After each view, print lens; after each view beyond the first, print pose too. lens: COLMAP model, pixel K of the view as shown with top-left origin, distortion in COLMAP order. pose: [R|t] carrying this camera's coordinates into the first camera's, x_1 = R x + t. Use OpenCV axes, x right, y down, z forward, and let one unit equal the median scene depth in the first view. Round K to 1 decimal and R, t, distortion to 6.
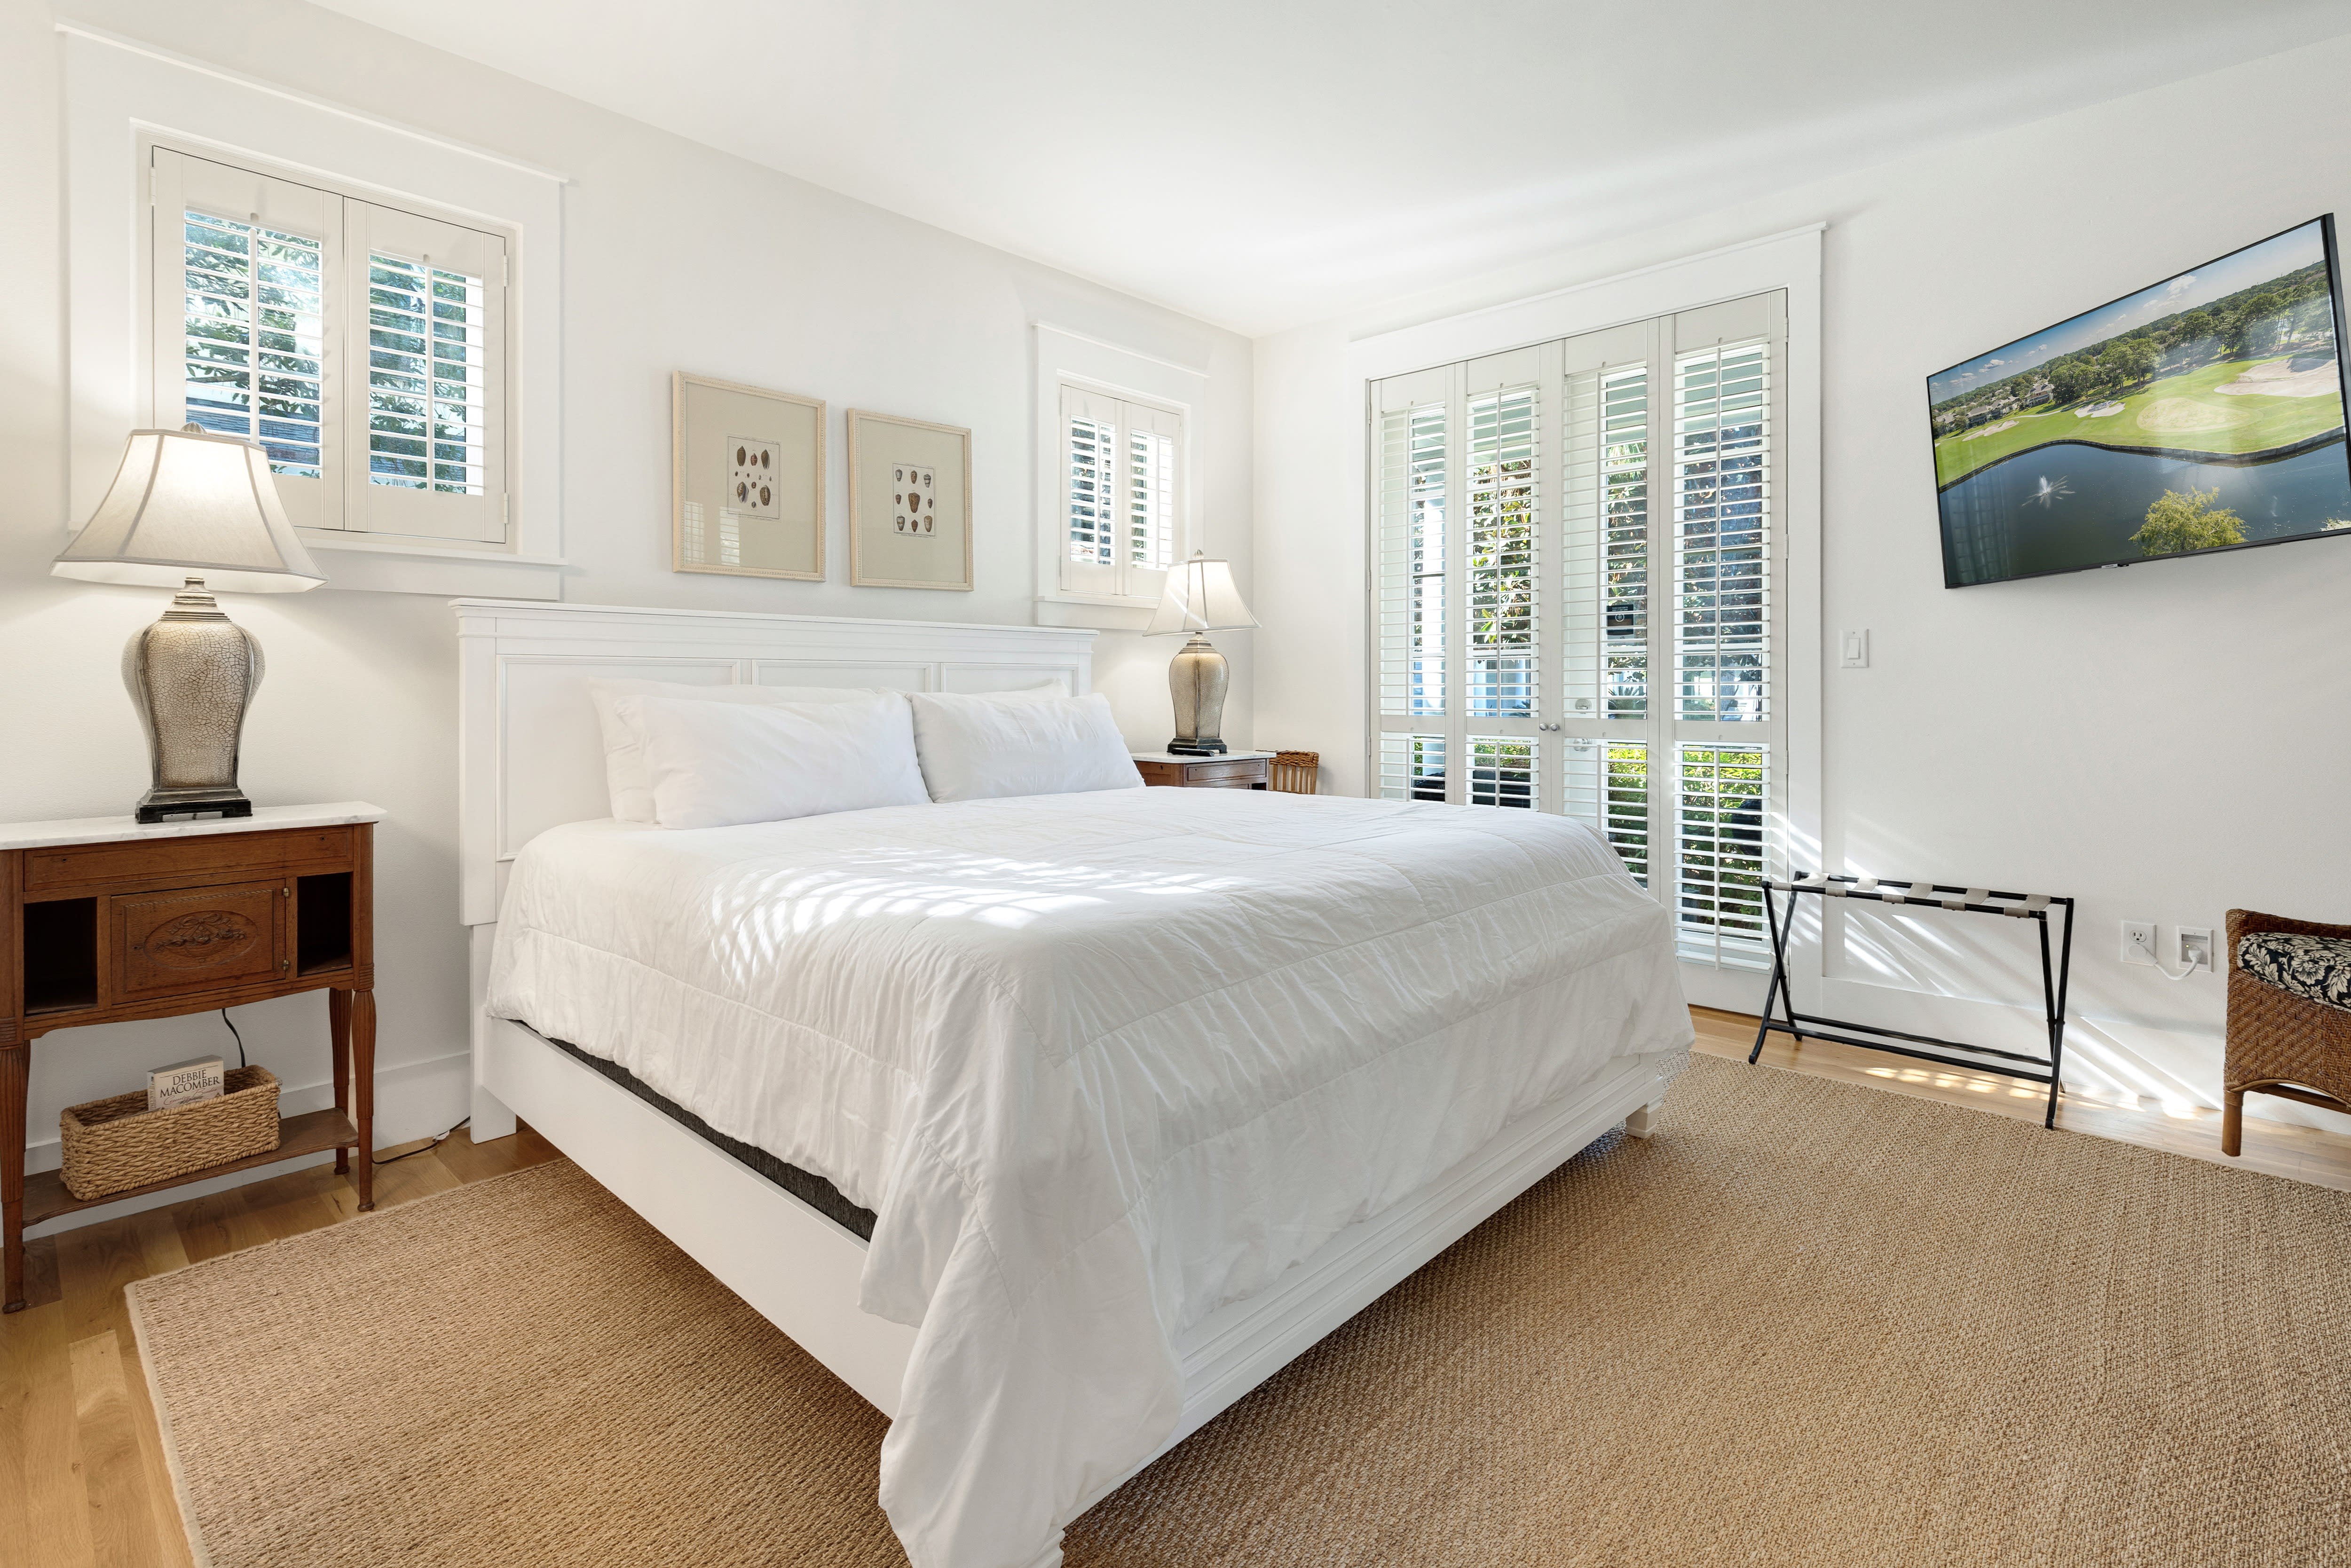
lens RADIAL K [[1146.5, 0, 1181.2], [0, 1146.5, 719.7], [0, 0, 1]] dist [0.001946, 0.000120]
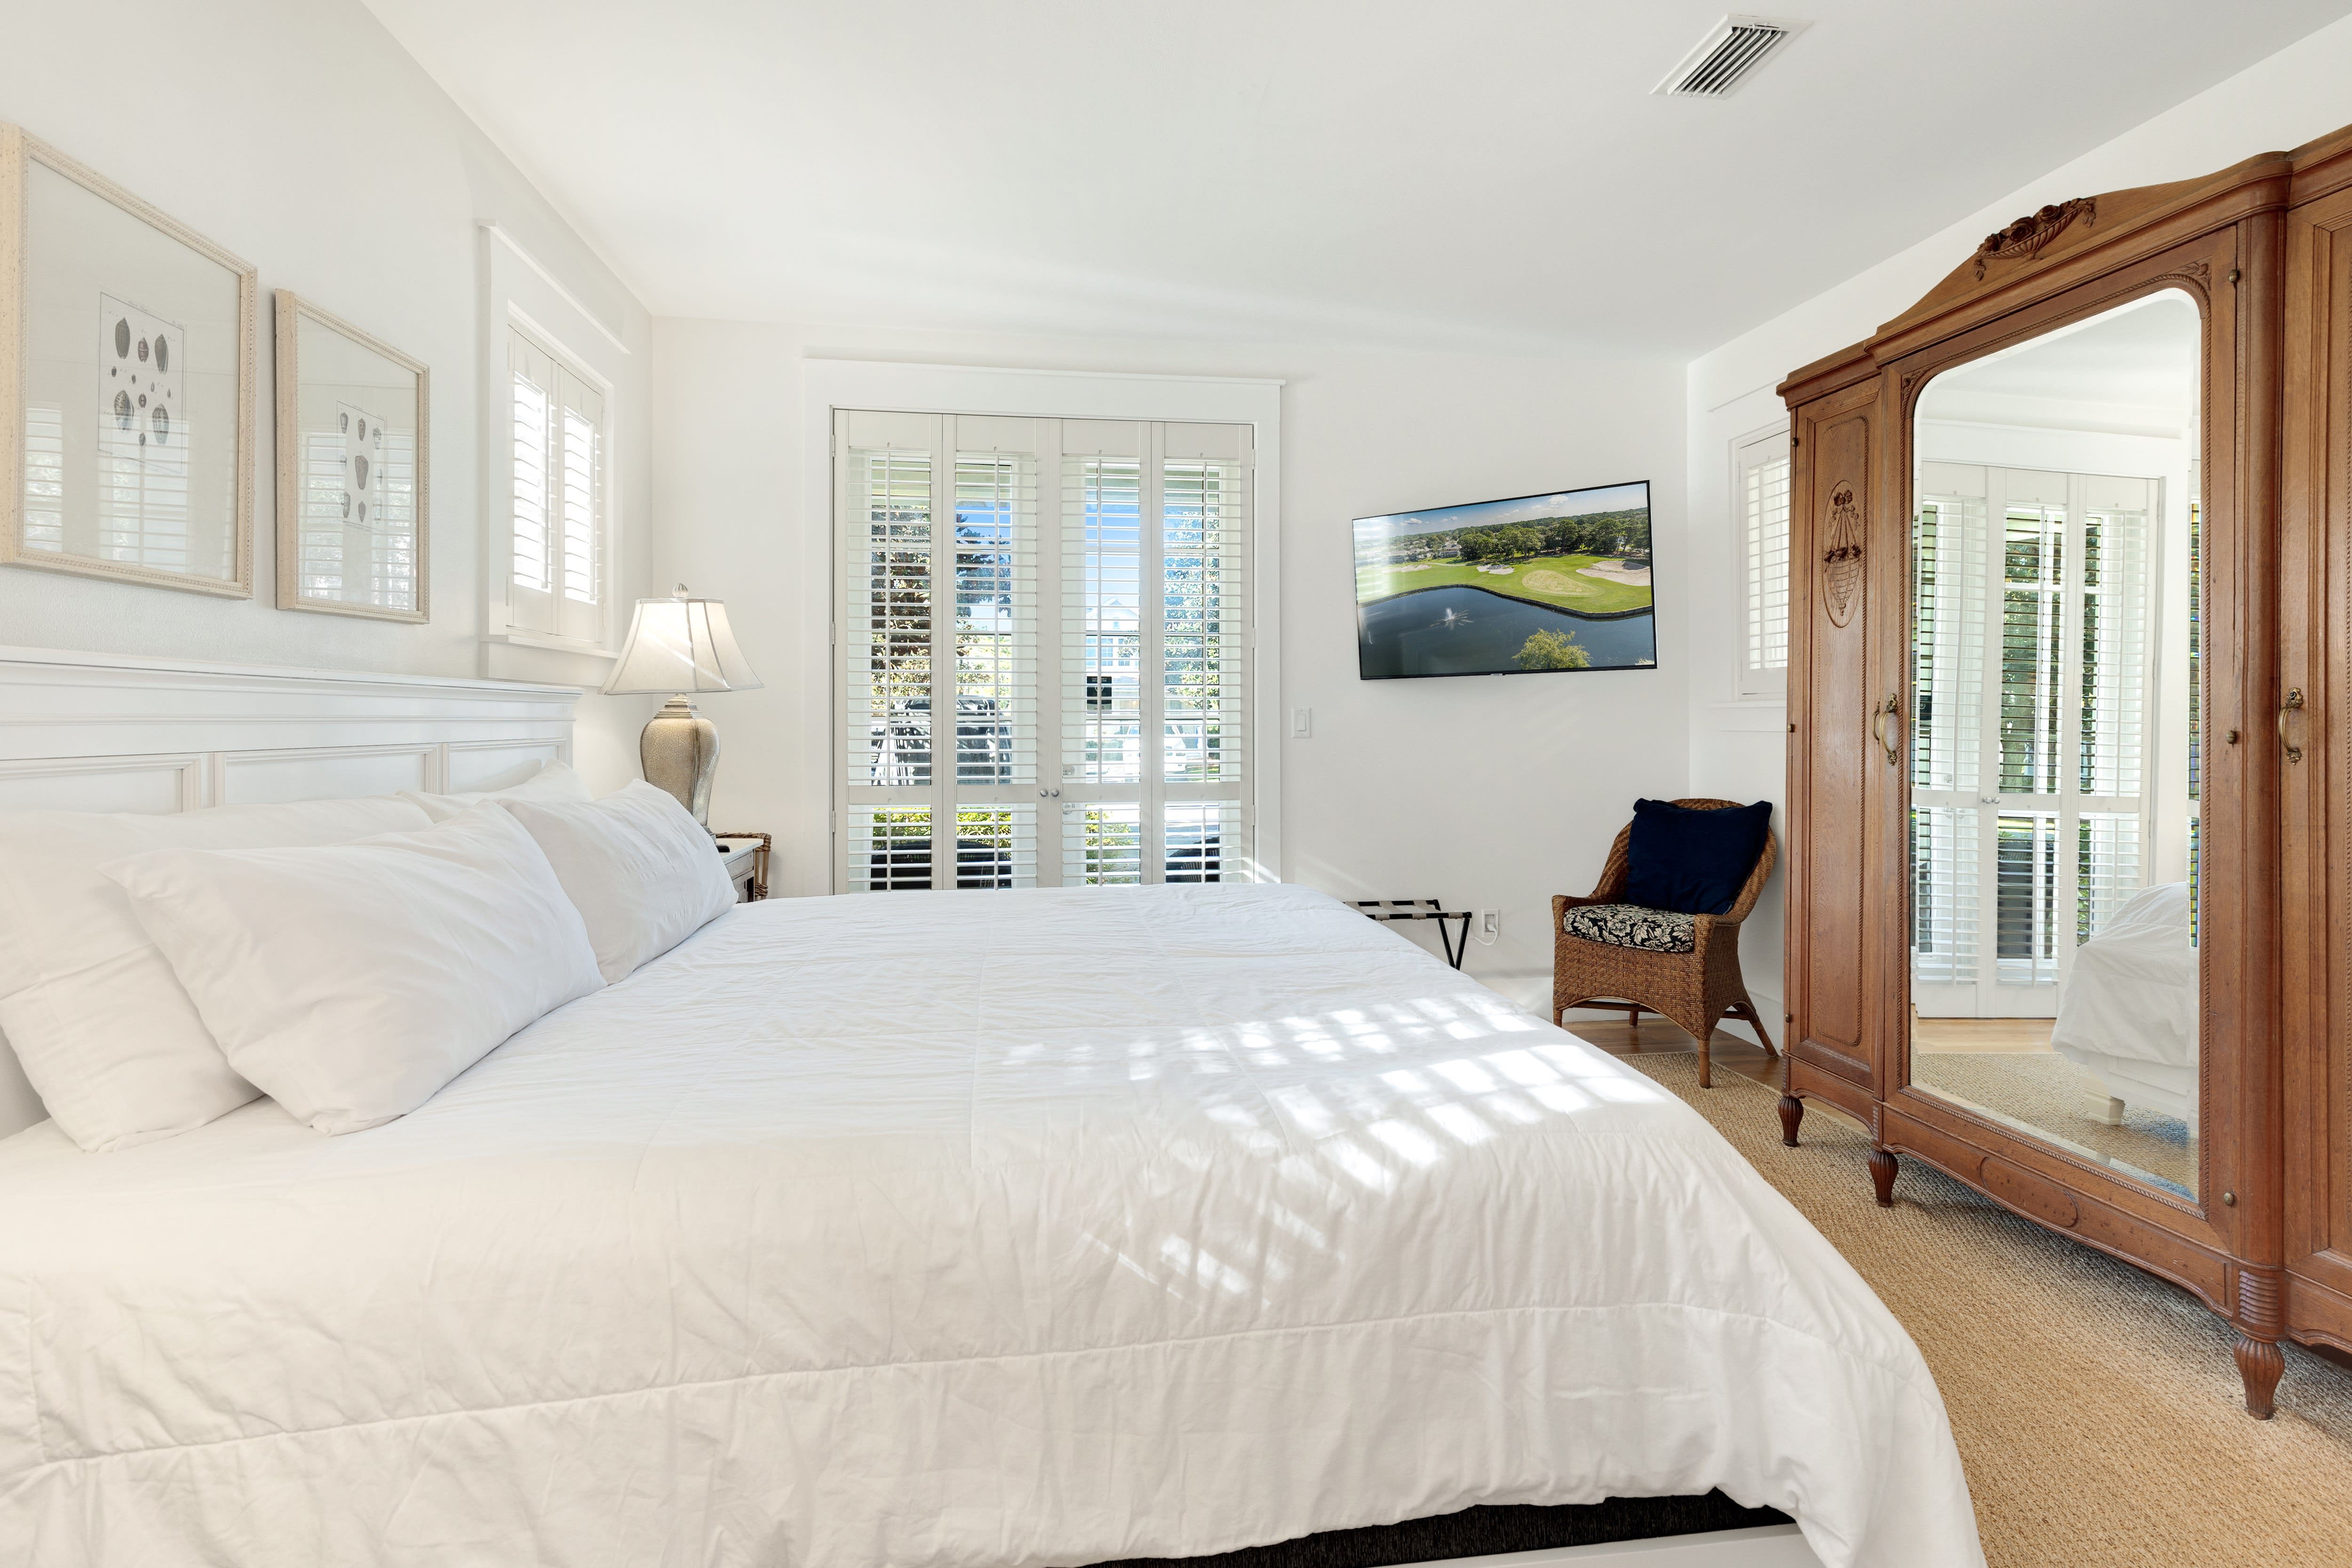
lens RADIAL K [[1146.9, 0, 1181.7], [0, 1146.9, 719.7], [0, 0, 1]] dist [0.001946, 0.000120]
pose [[0.607694, -0.000047, 0.794171, -0.583188], [0.020558, 0.999666, -0.015672, -0.056400], [-0.793905, 0.025850, 0.607492, 0.397543]]
